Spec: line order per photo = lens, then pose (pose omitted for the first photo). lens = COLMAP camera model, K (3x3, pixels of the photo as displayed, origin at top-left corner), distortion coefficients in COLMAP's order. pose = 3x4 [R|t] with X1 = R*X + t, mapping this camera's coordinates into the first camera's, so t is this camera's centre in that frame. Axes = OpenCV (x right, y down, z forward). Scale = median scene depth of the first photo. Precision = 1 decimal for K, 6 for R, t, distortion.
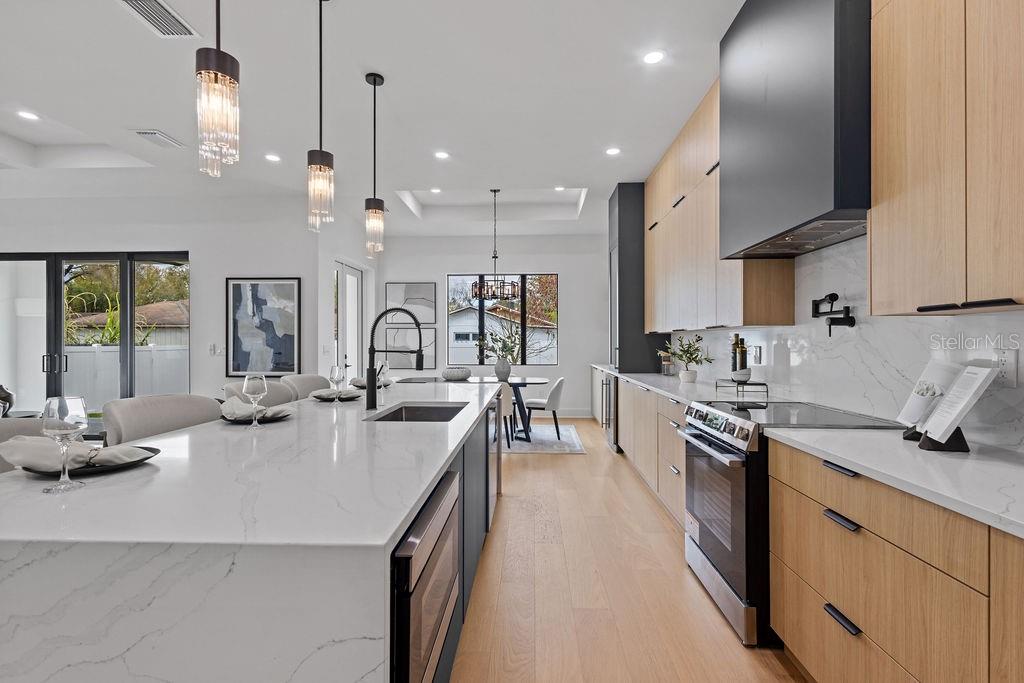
lens RADIAL K [[469.4, 0, 515.9], [0, 469.4, 342.4], [0, 0, 1]] dist [0.000332, -0.000152]
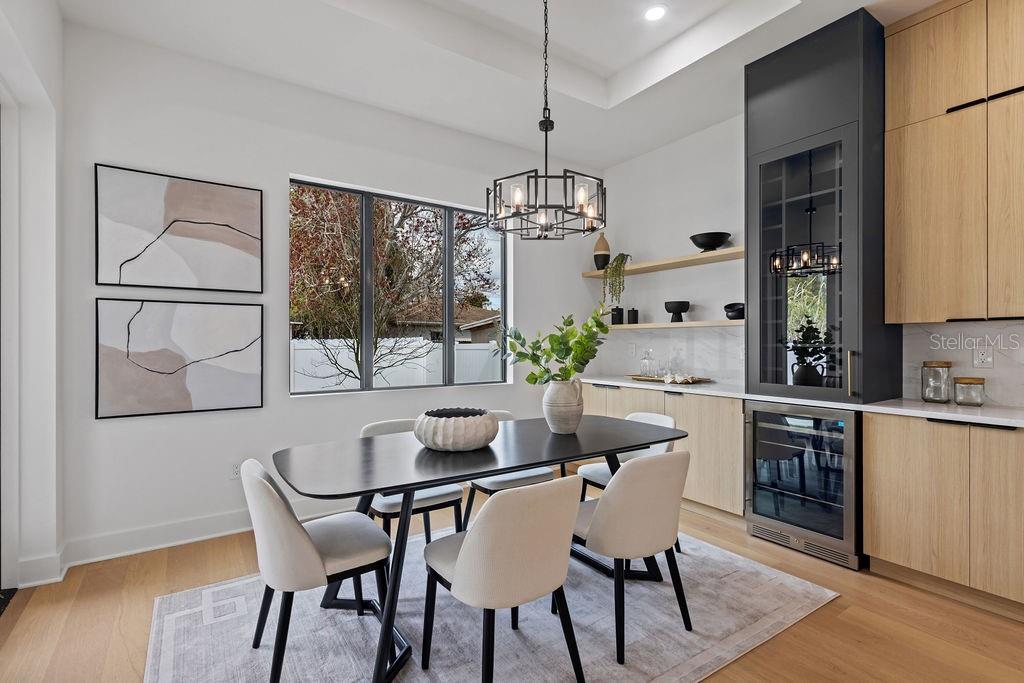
lens RADIAL K [[477.5, 0, 512.0], [0, 477.5, 341.5], [0, 0, 1]] dist [-0.000696, -0.000120]
pose [[0.807033, 0.001088, 0.590505, -0.706005], [0.000377, 0.999997, -0.002358, 0.006108], [-0.590506, 0.002126, 0.807031, 1.602161]]
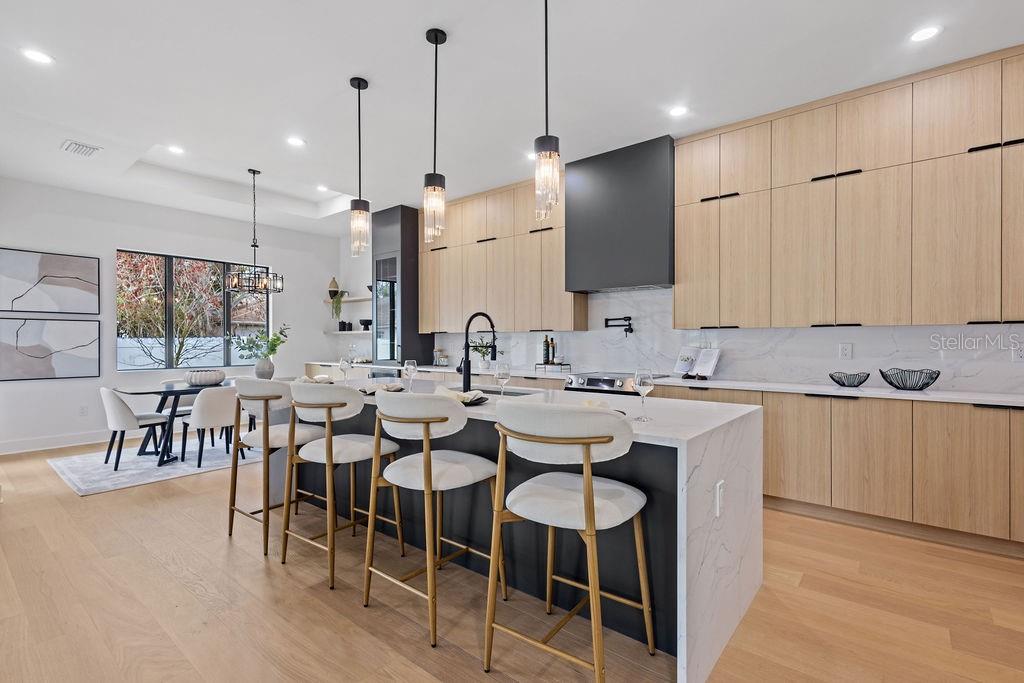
lens RADIAL K [[469.4, 0, 515.9], [0, 469.4, 342.4], [0, 0, 1]] dist [0.000332, -0.000152]
pose [[0.601022, -0.001257, 0.799231, -1.074542], [-0.001016, 0.999997, 0.002337, 0.004144], [-0.799232, -0.002217, 0.601019, 0.128899]]
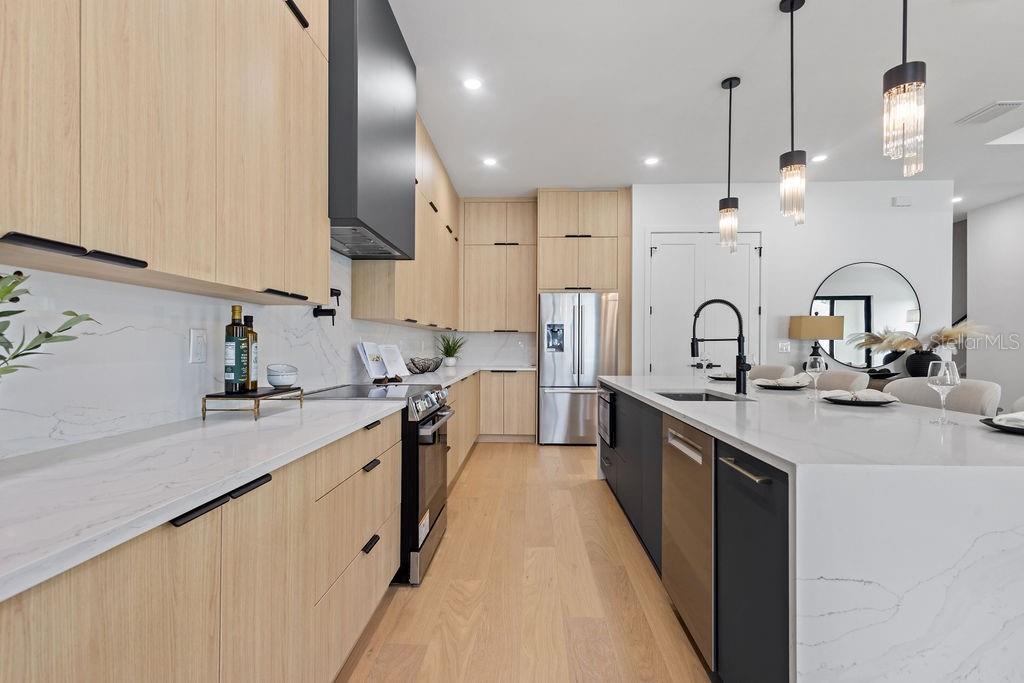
lens RADIAL K [[461.2, 0, 494.3], [0, 461.2, 347.2], [0, 0, 1]] dist [0.000705, -0.000004]
pose [[-0.999091, -0.003628, 0.042472, 0.191433], [-0.003655, 0.999993, -0.000559, 0.030975], [-0.042470, -0.000714, -0.999097, 1.841214]]
